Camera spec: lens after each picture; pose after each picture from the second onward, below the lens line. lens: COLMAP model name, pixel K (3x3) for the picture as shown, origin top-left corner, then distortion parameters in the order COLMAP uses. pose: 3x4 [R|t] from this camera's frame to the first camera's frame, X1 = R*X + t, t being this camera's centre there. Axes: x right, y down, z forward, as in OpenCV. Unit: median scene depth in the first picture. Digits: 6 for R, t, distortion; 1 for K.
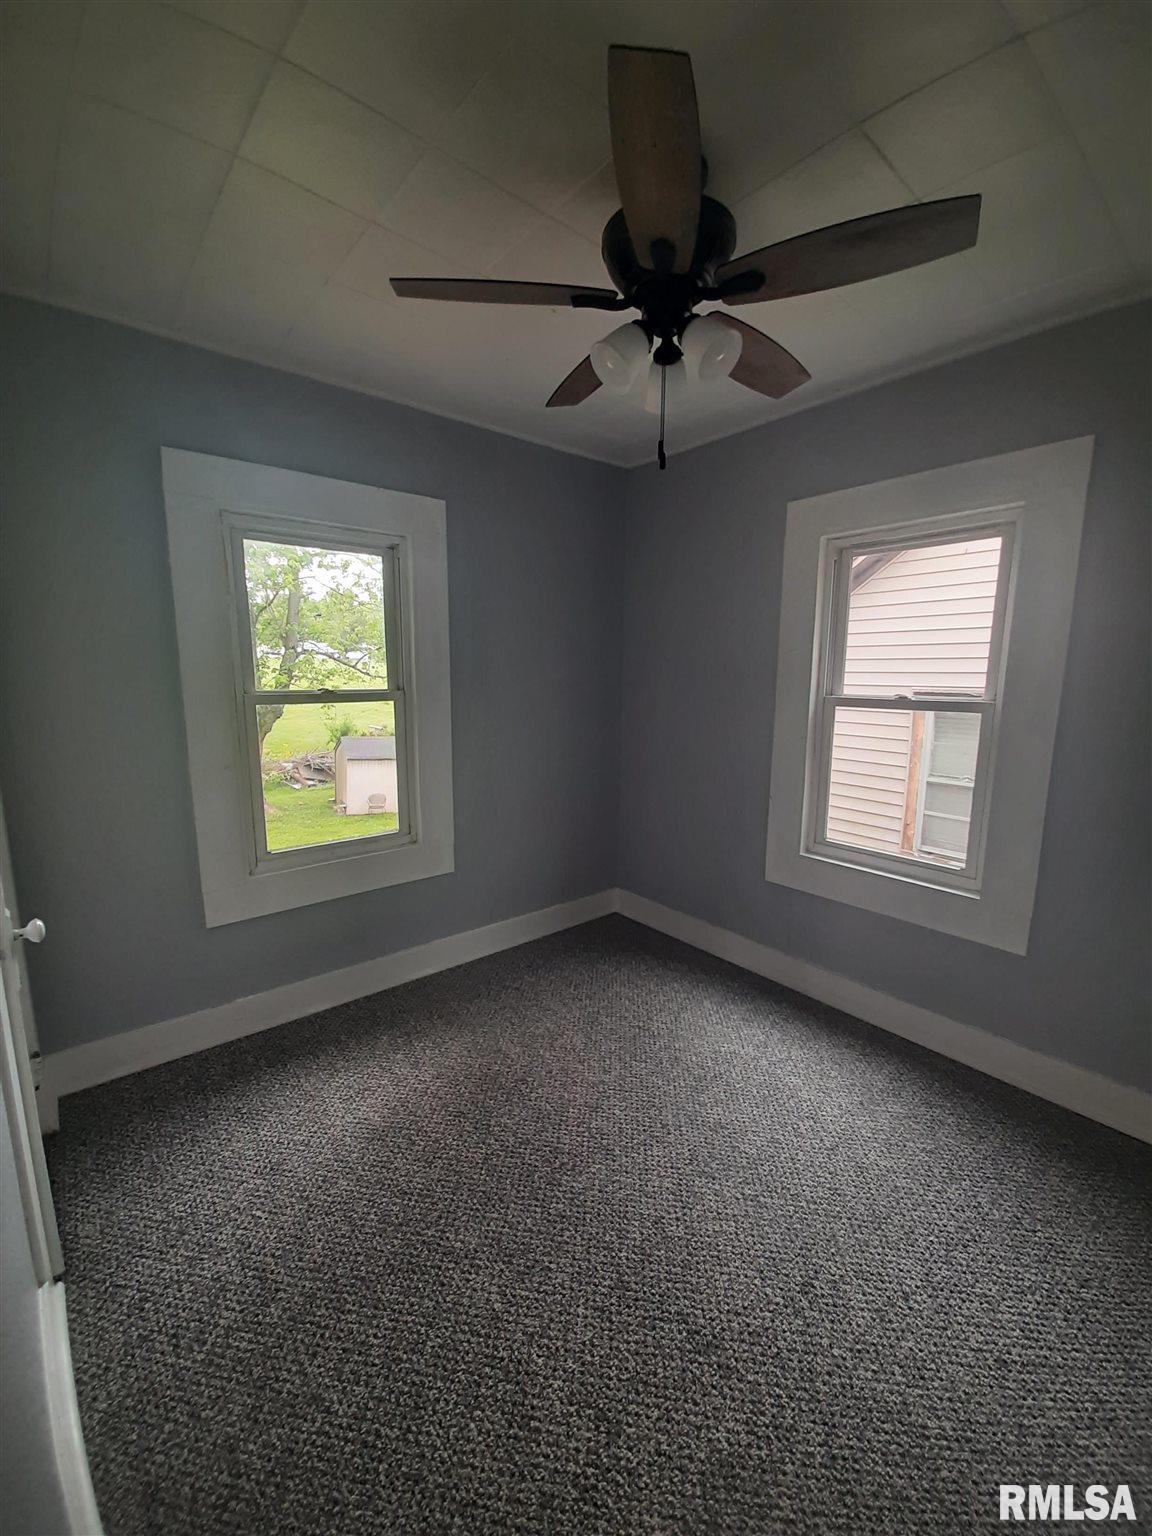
lens RADIAL K [[614.2, 0, 581.0], [0, 614.2, 774.5], [0, 0, 1]] dist [0.020111, -0.002449]
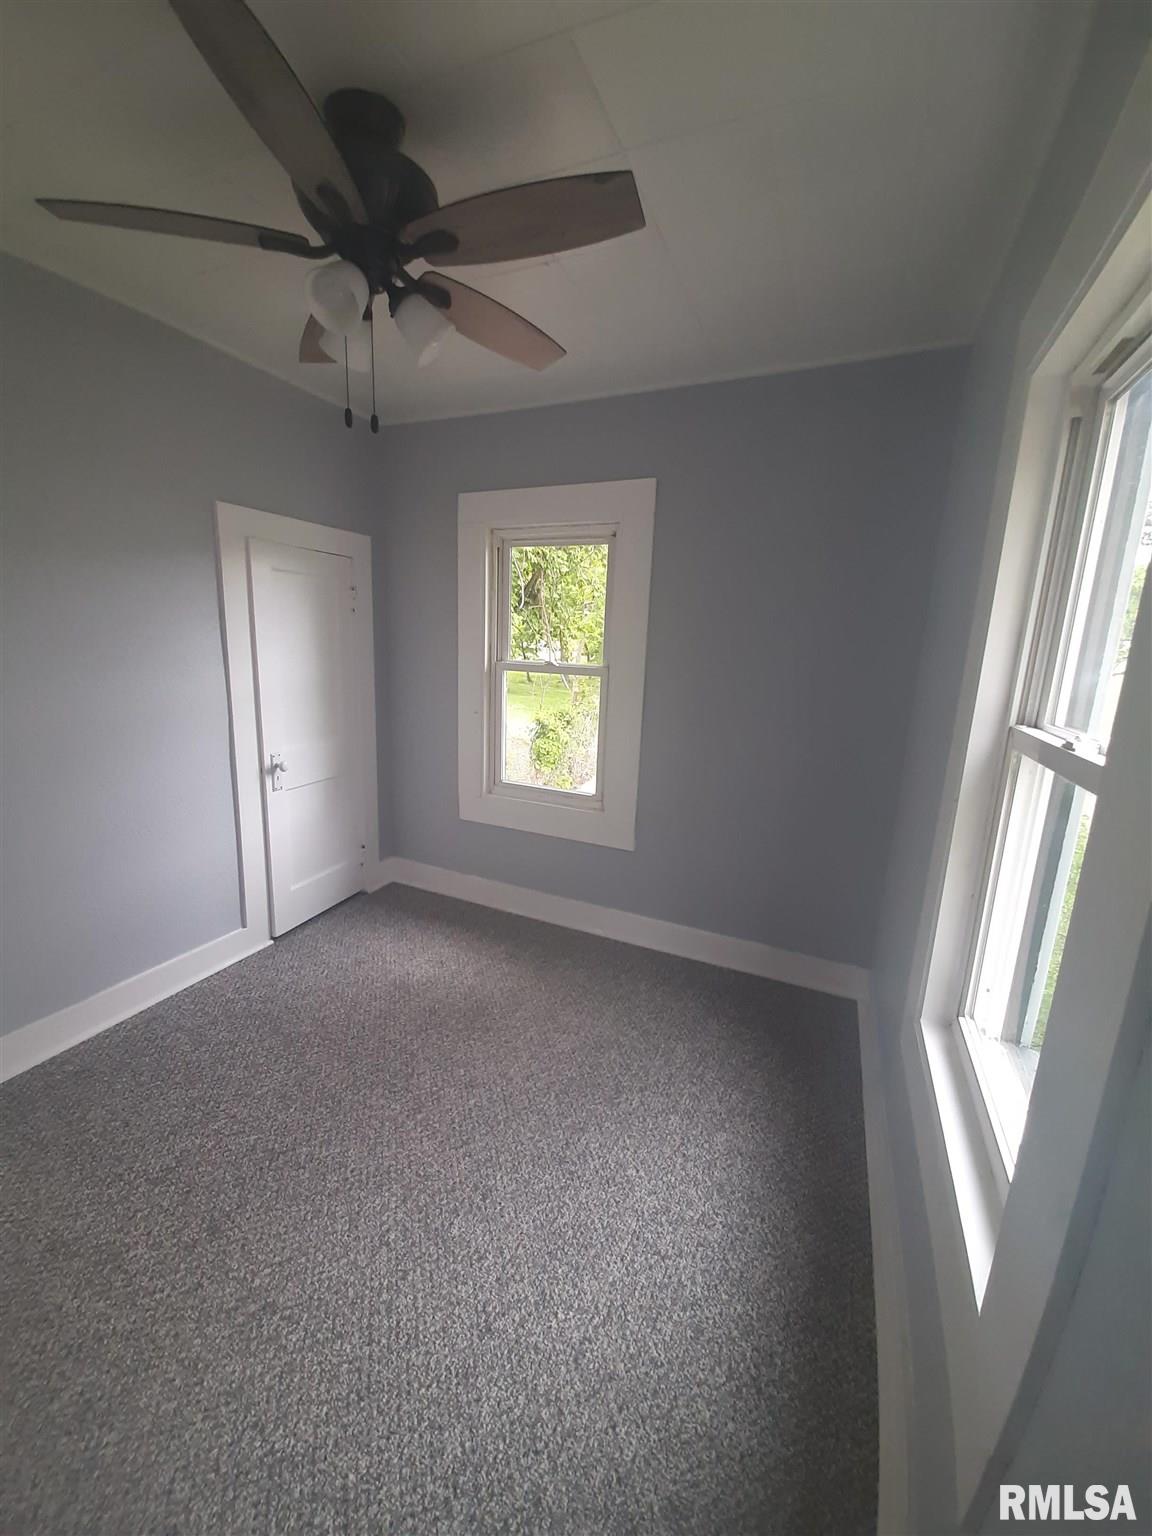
lens RADIAL K [[614.2, 0, 573.3], [0, 614.2, 762.5], [0, 0, 1]] dist [0.020111, -0.002449]
pose [[0.421283, 0.198624, -0.884912, 0.828252], [-0.184396, 0.974102, 0.130857, -0.131809], [0.887986, 0.108046, 0.446998, 0.599590]]
